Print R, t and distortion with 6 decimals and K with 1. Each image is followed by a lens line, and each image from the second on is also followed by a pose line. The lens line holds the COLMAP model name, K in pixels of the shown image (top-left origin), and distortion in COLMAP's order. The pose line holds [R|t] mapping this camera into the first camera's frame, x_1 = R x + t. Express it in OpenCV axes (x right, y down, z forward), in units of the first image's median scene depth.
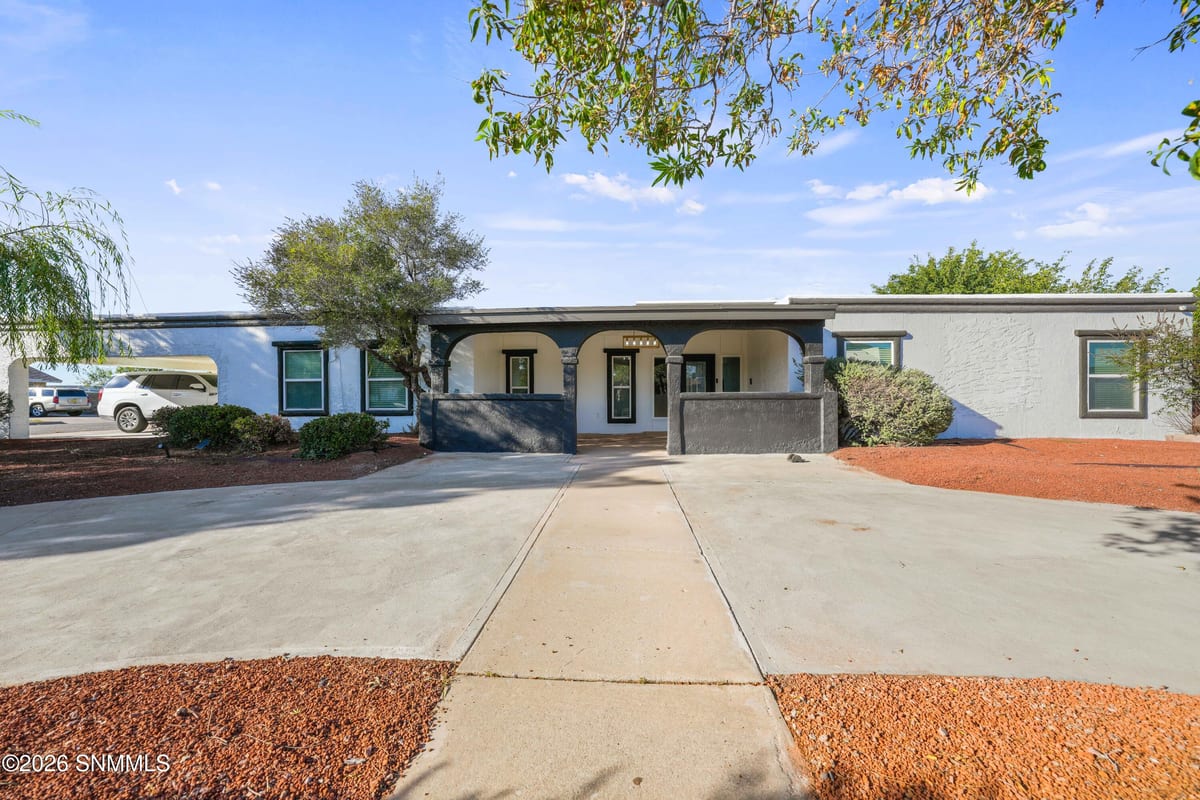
lens RADIAL K [[424.0, 0, 599.4], [0, 424.0, 396.9], [0, 0, 1]] dist [-0.016864, 0.002152]
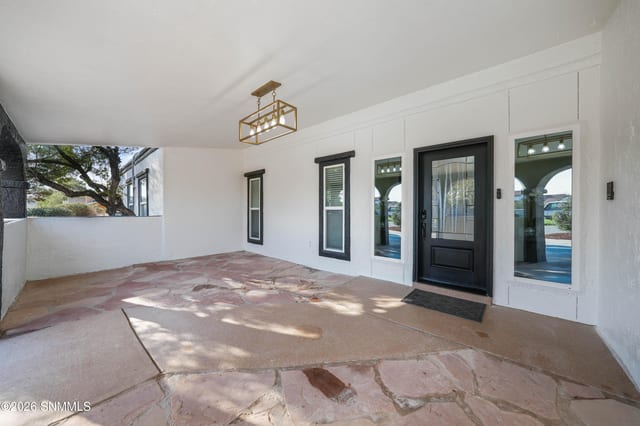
lens RADIAL K [[226.1, 0, 316.5], [0, 226.1, 211.9], [0, 0, 1]] dist [-0.016864, 0.002152]
pose [[0.783884, 0.008690, -0.620846, 0.268469], [-0.011668, 0.999932, -0.000737, -0.016135], [0.620798, 0.007821, 0.783932, 0.679323]]
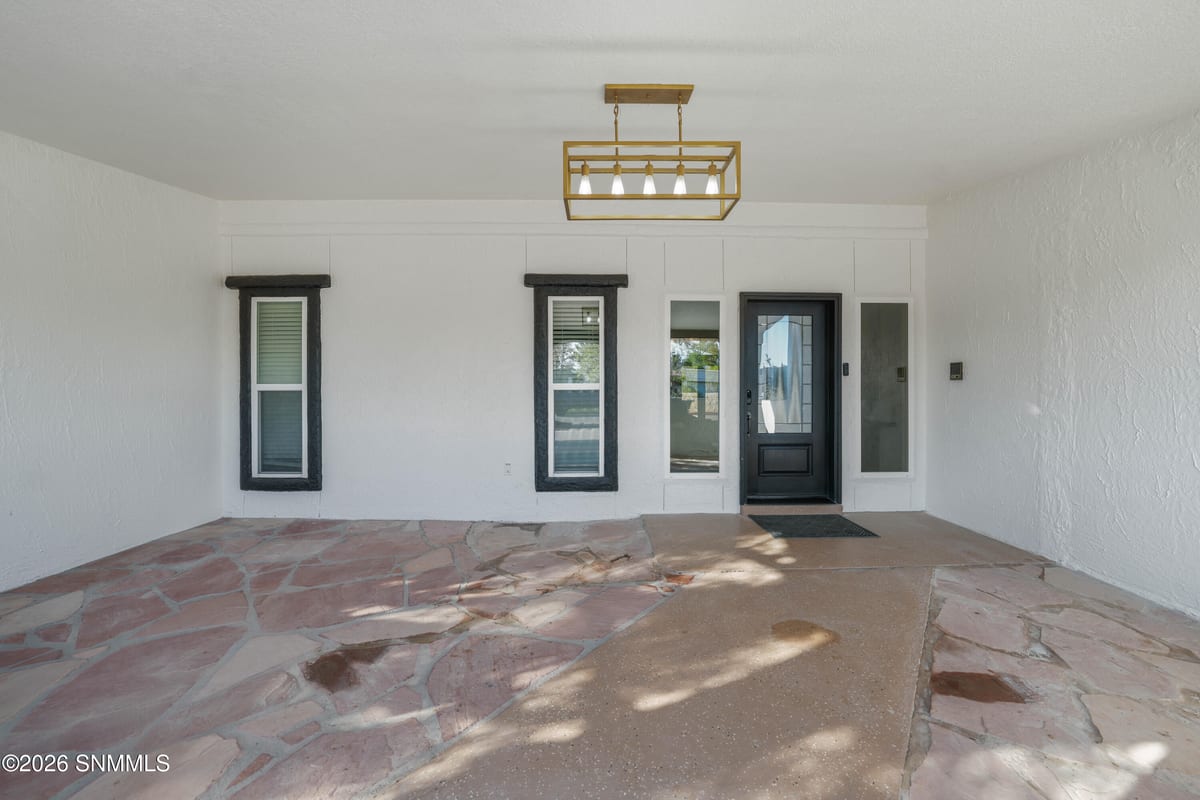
lens RADIAL K [[424.0, 0, 598.5], [0, 424.0, 391.6], [0, 0, 1]] dist [-0.016864, 0.002152]
pose [[0.996770, 0.000934, 0.080304, 0.042509], [-0.000061, 0.999941, -0.010870, -0.015379], [-0.080309, 0.010830, 0.996711, 0.653884]]
